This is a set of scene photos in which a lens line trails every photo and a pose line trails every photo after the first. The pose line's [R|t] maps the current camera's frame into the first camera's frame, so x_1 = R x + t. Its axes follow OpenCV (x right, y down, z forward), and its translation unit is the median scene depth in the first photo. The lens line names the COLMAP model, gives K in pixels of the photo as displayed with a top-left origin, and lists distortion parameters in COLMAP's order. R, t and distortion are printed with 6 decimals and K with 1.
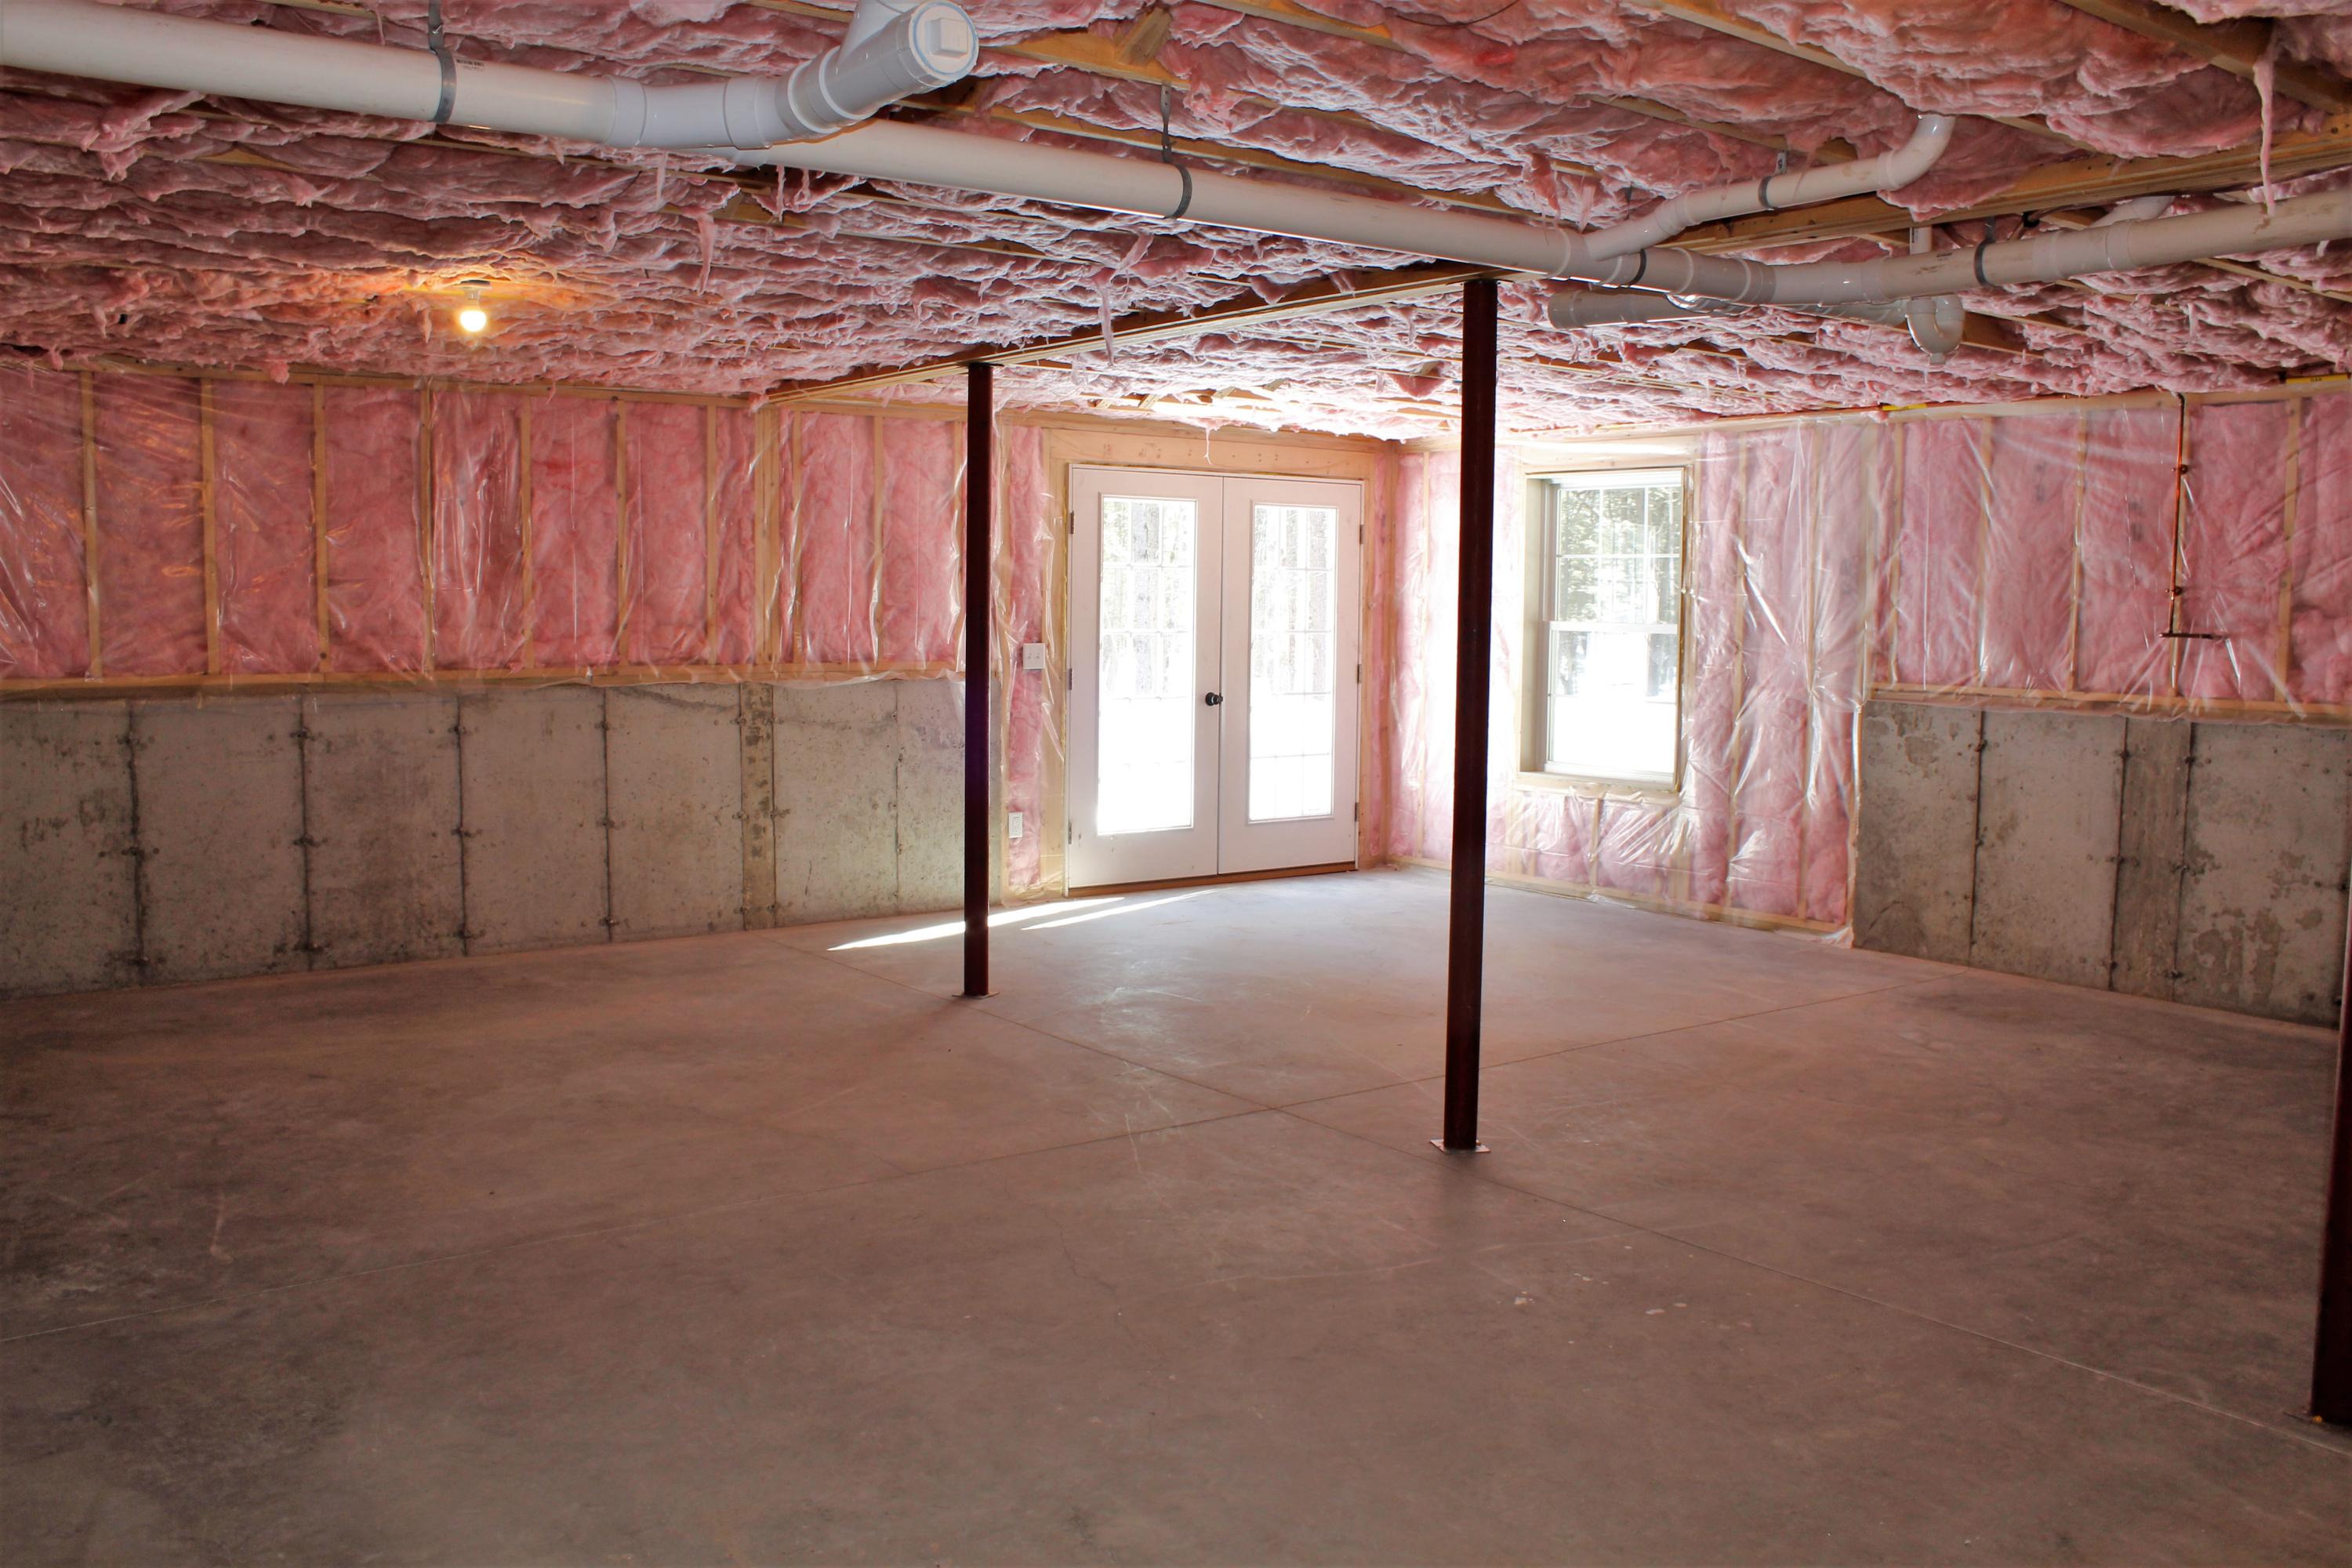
lens RADIAL K [[1994.7, 0, 1186.5], [0, 1994.7, 781.0], [0, 0, 1]] dist [-0.163678, 0.165050]
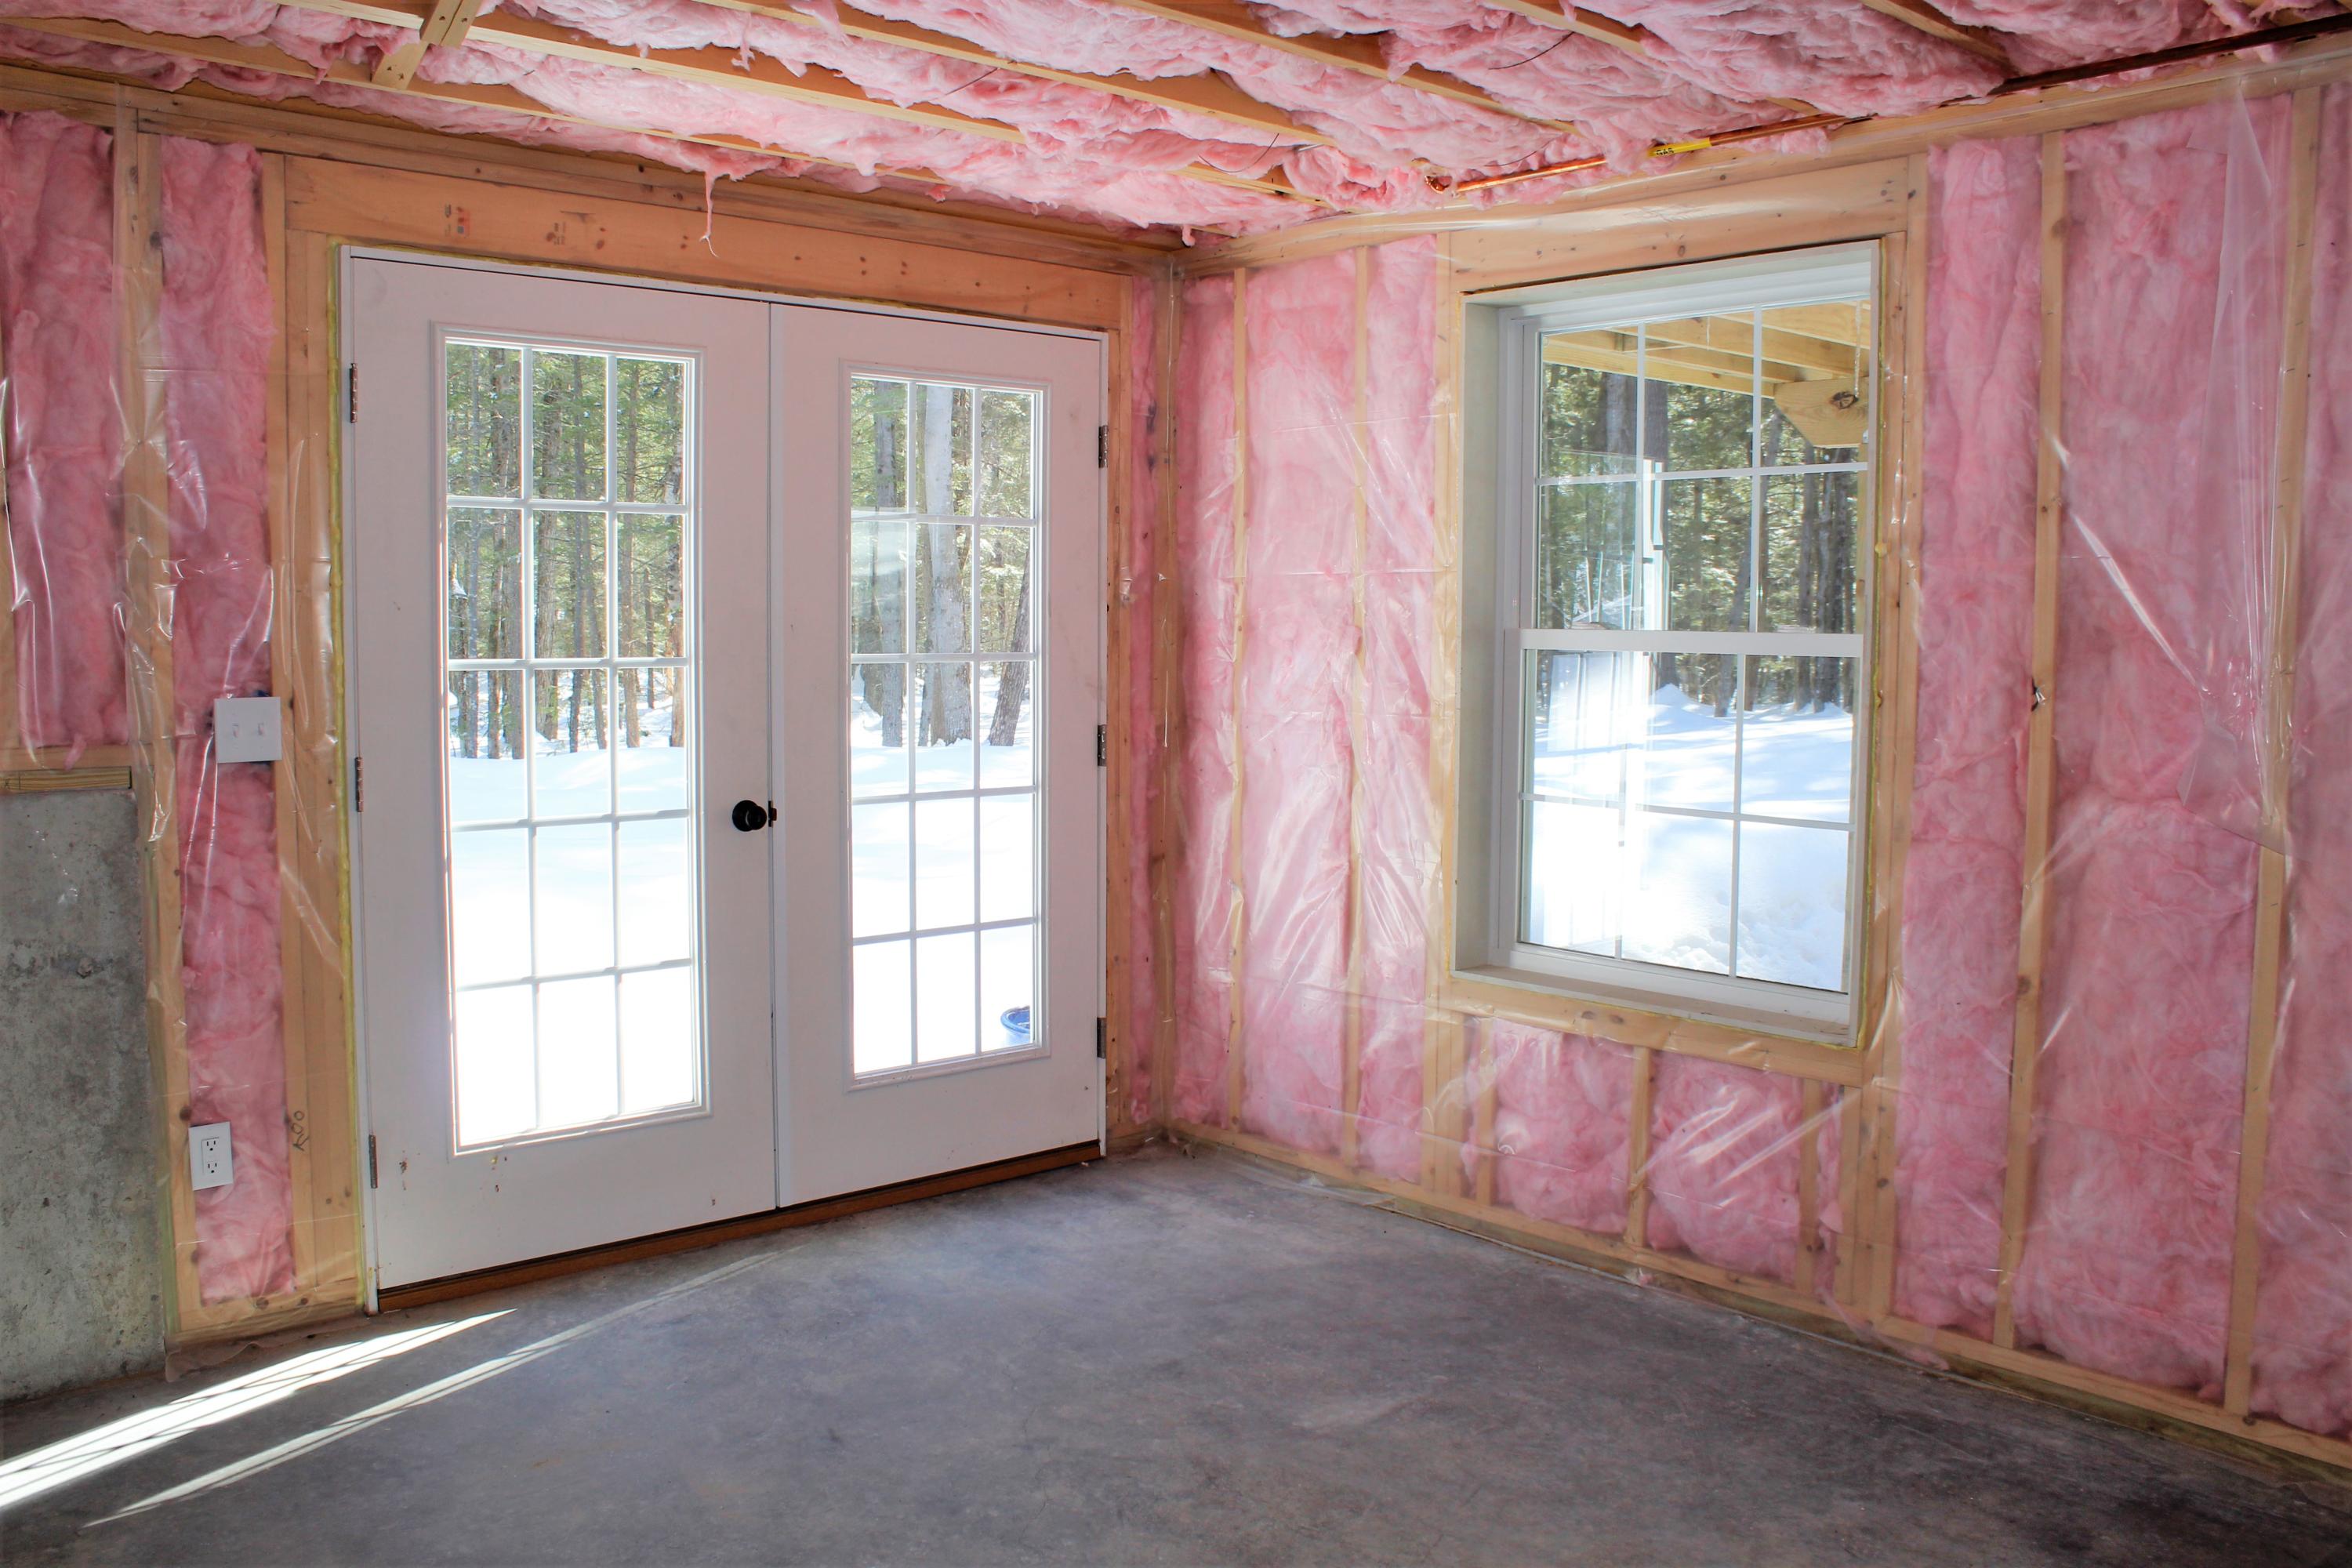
lens RADIAL K [[1994.7, 0, 1164.3], [0, 1994.7, 782.6], [0, 0, 1]] dist [-0.163678, 0.165050]
pose [[0.997390, -0.010617, 0.071418, 0.074707], [0.011120, 0.999916, -0.006654, -0.046117], [-0.071342, 0.007431, 0.997424, 0.585338]]
